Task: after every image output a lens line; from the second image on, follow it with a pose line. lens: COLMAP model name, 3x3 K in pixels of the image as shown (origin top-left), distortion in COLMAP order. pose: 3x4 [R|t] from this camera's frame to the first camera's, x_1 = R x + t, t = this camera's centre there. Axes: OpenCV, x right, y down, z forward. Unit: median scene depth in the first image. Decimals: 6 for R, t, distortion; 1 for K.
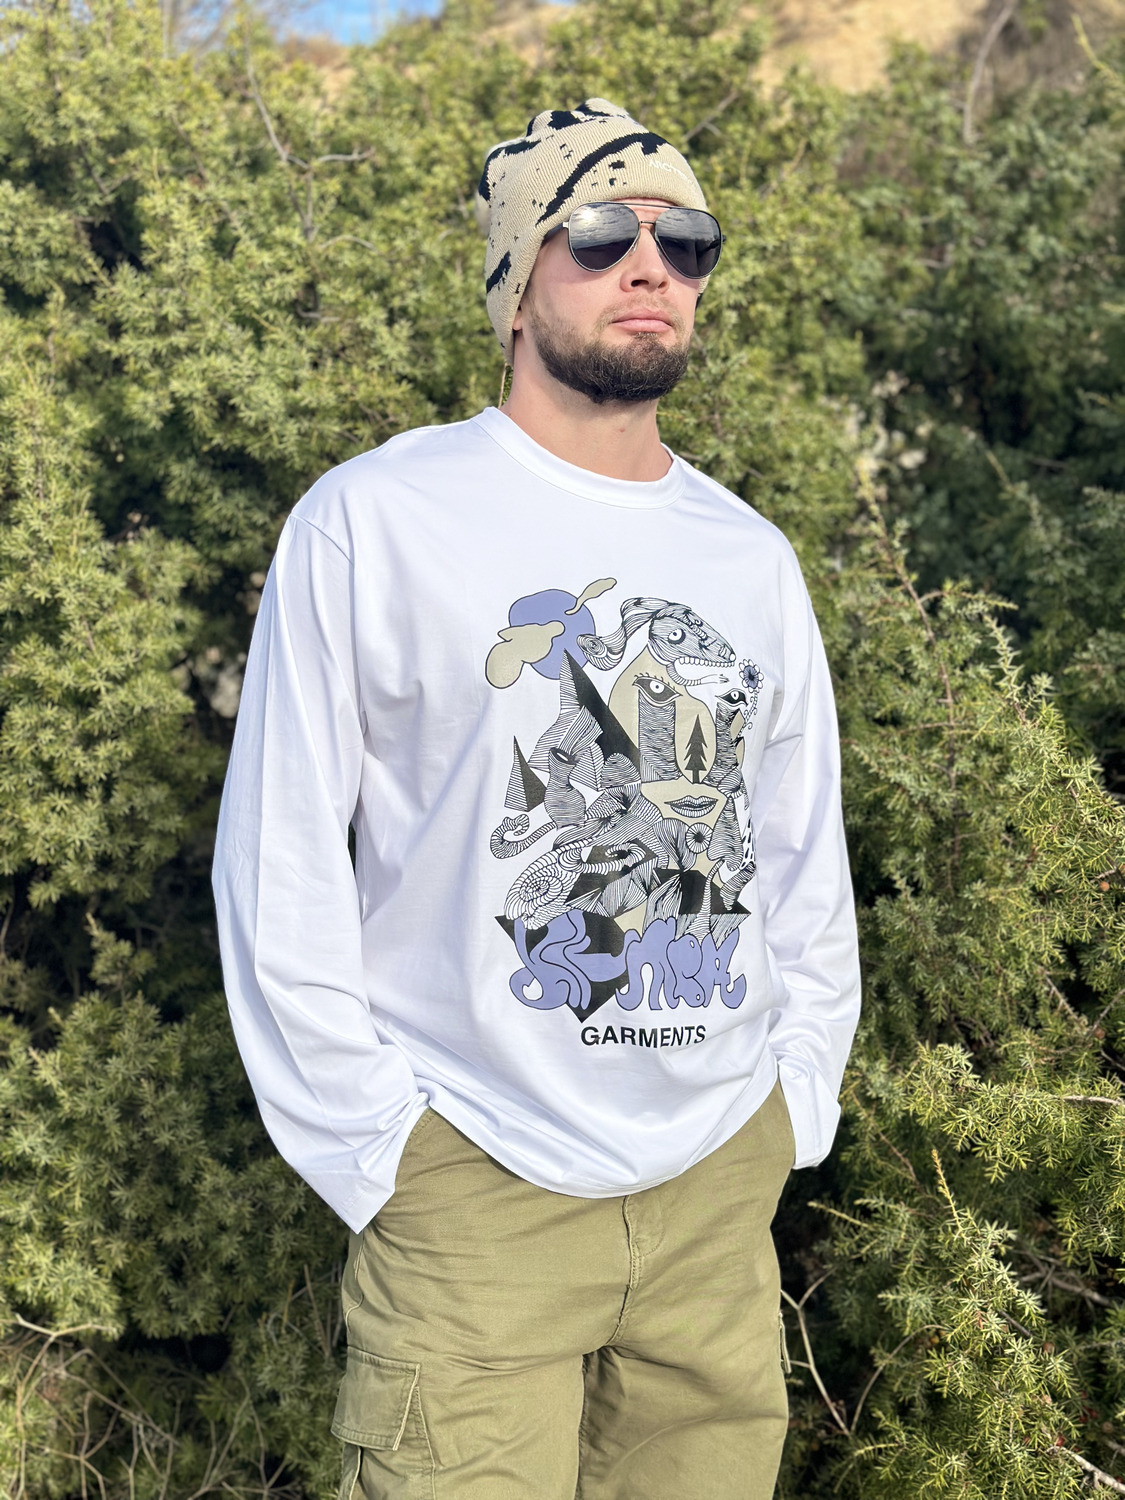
lens RADIAL K [[2086.0, 0, 564.6], [0, 2086.0, 747.1], [0, 0, 1]] dist [0.128057, -0.152403]
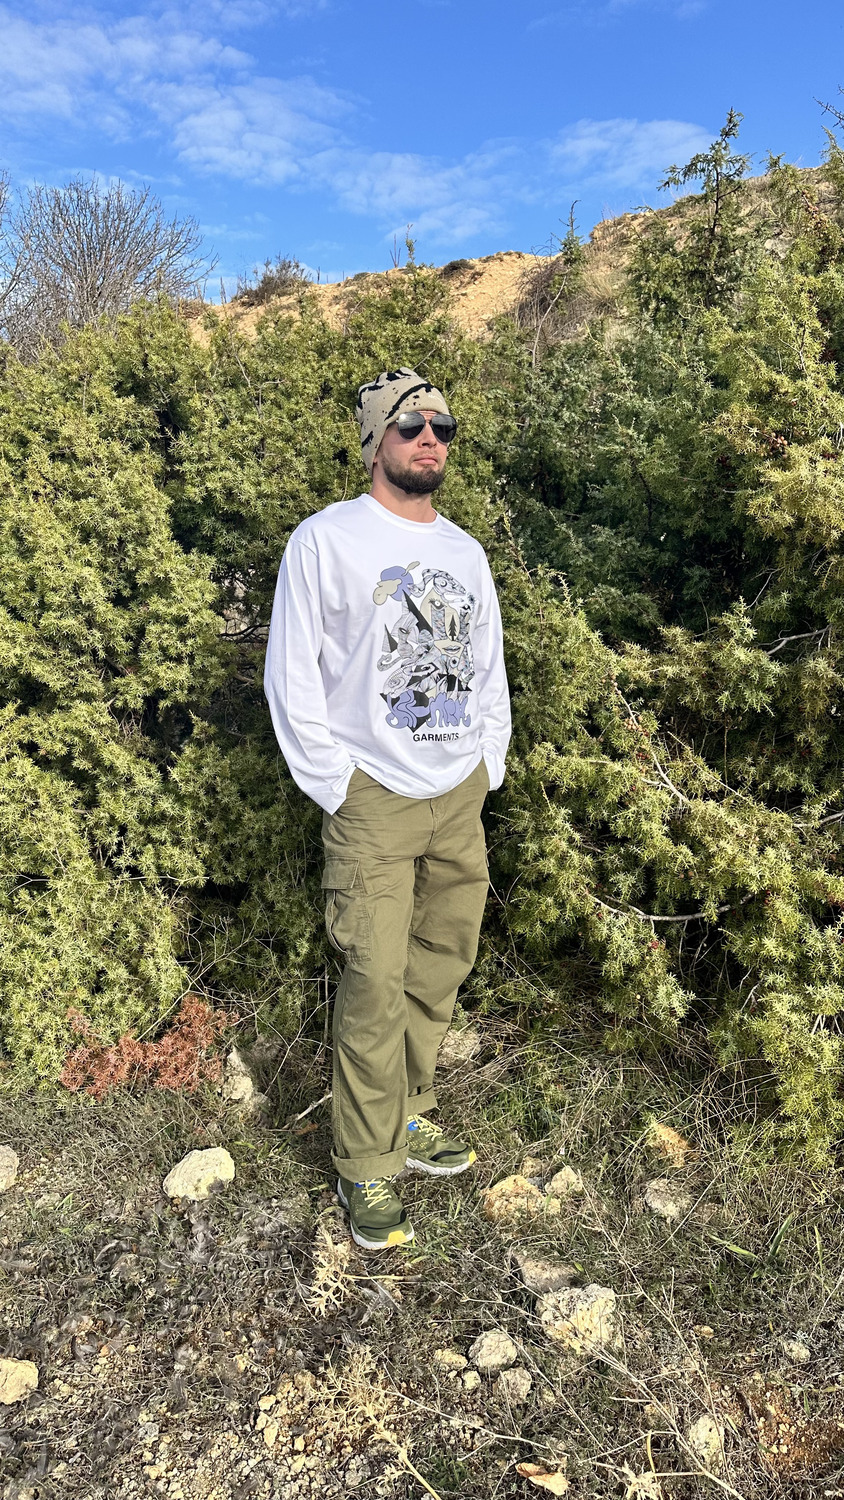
lens RADIAL K [[1026.2, 0, 419.0], [0, 1026.2, 753.3], [0, 0, 1]] dist [0.112866, -0.195570]
pose [[0.995955, -0.032456, 0.083791, -0.071676], [0.024908, 0.995666, 0.089606, 0.032798], [-0.086336, -0.087156, 0.992446, -0.224049]]
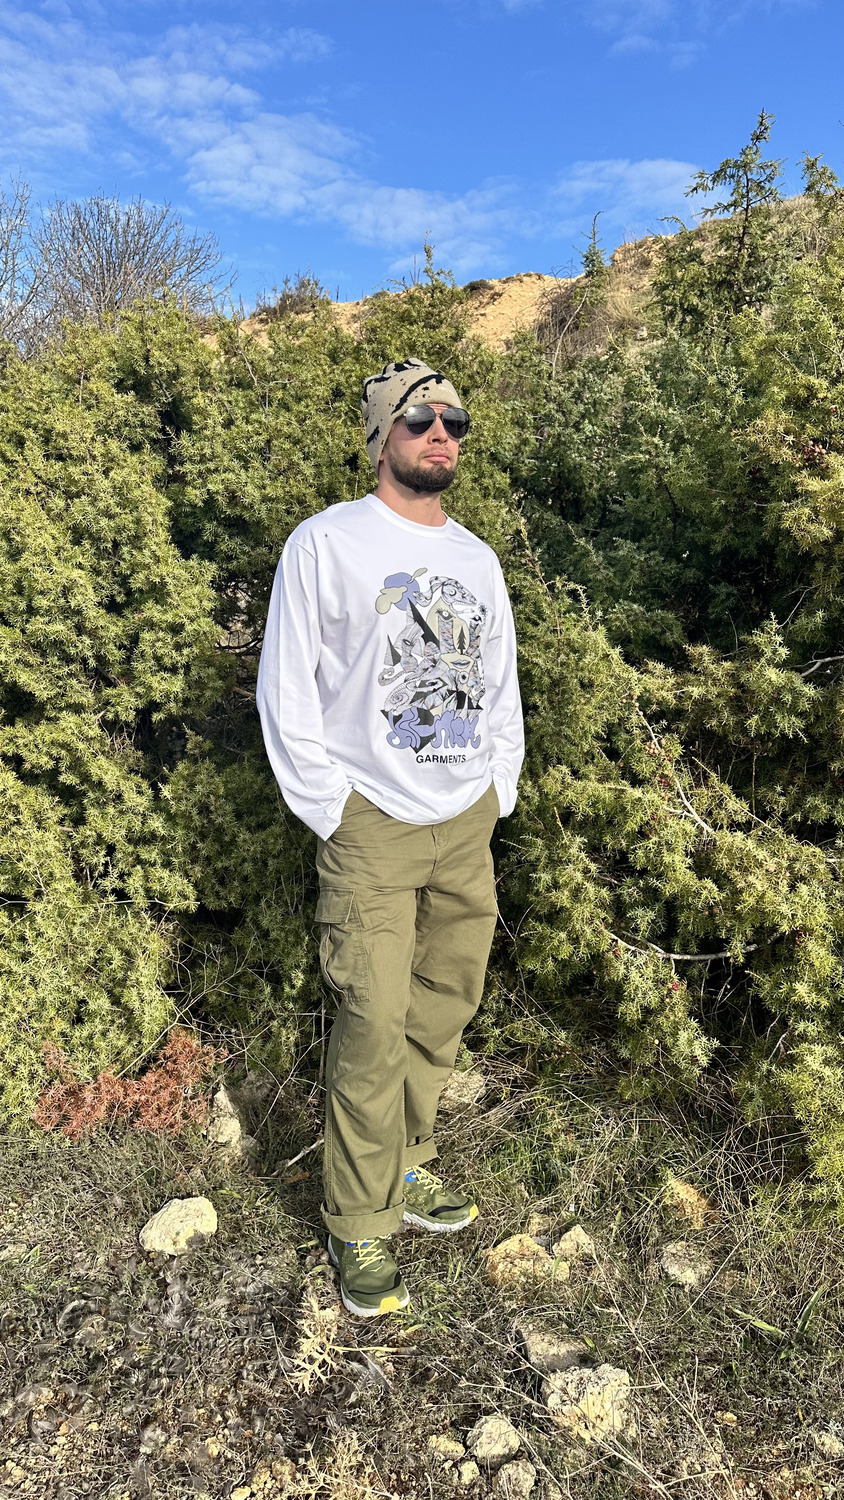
lens RADIAL K [[1029.3, 0, 429.6], [0, 1029.3, 760.3], [0, 0, 1]] dist [0.098995, -0.159172]
pose [[0.996319, -0.011119, 0.085001, -0.062707], [0.004651, 0.997104, 0.075912, 0.039443], [-0.085599, -0.075237, 0.993485, -0.149355]]
